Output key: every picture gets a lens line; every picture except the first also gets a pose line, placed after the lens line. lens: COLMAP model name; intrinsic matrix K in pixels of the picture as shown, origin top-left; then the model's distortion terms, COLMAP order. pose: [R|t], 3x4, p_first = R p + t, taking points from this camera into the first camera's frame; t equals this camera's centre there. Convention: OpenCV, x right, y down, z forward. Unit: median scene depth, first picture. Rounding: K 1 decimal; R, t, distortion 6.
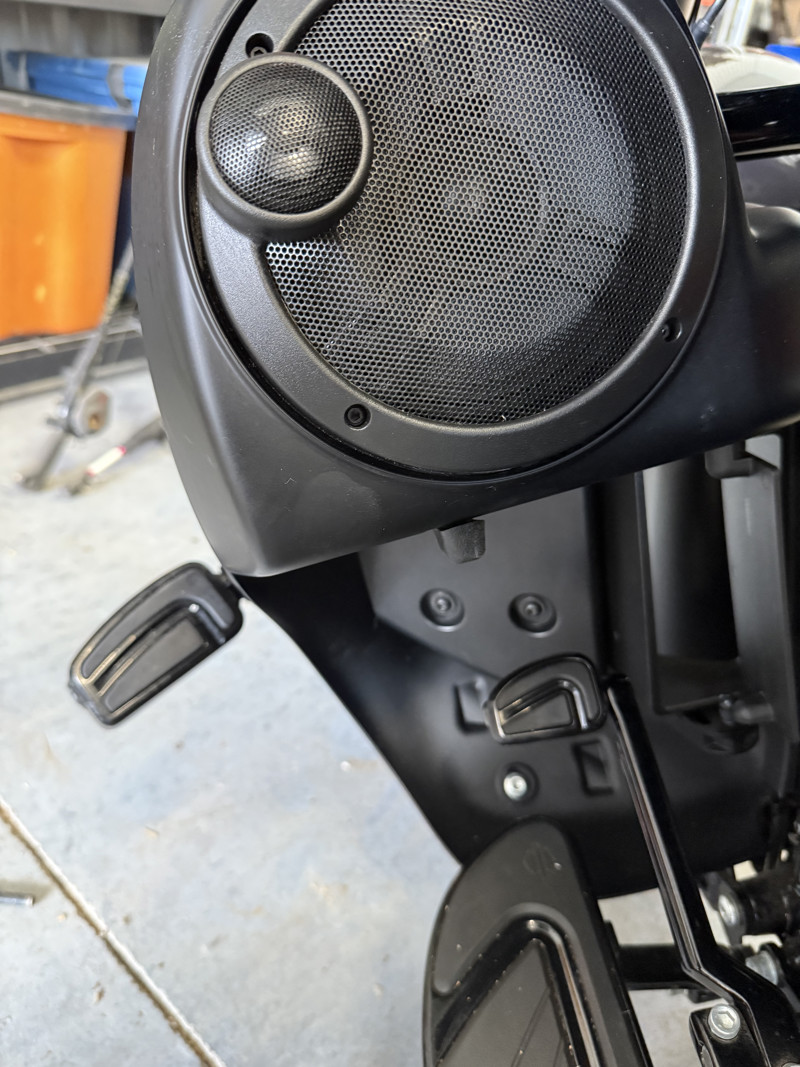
lens RADIAL K [[755.0, 0, 400.0], [0, 755.0, 533.5], [0, 0, 1]] dist [0.138095, -0.295818]
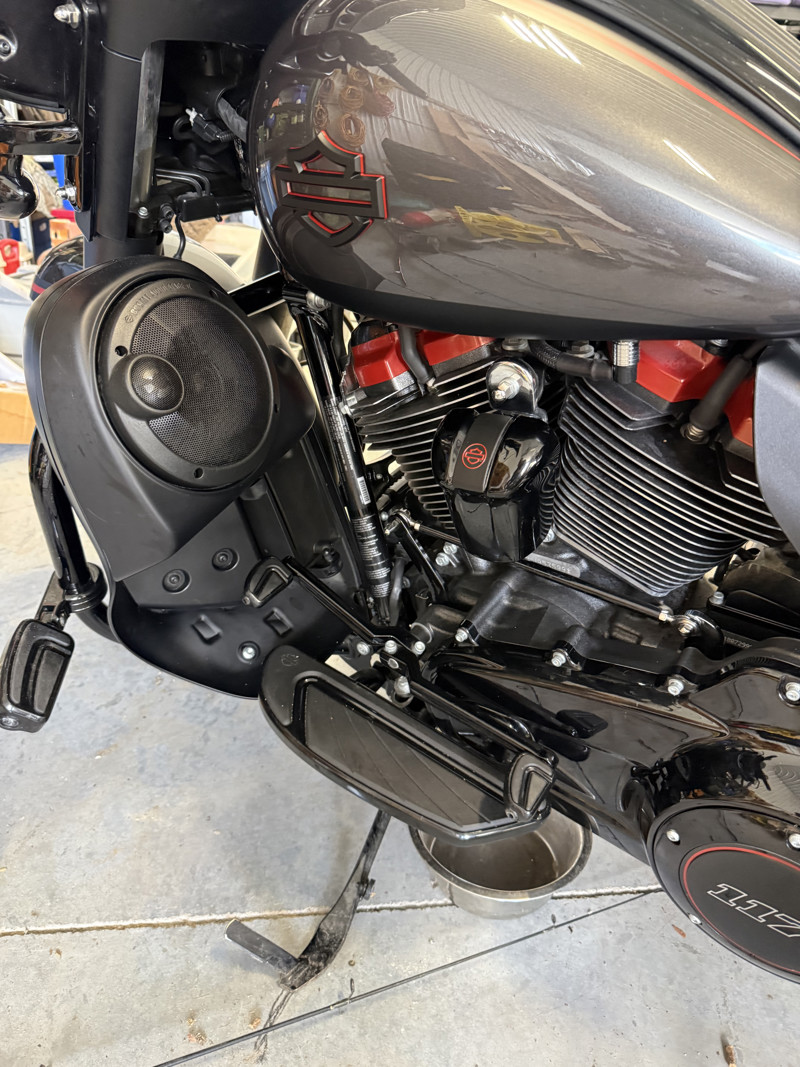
lens RADIAL K [[755.0, 0, 400.0], [0, 755.0, 533.5], [0, 0, 1]] dist [0.138095, -0.295818]
pose [[0.669177, -0.372842, 0.642799, -0.659040], [0.399585, 0.909858, 0.111762, 0.006787], [-0.626526, 0.182064, 0.757838, -0.658070]]
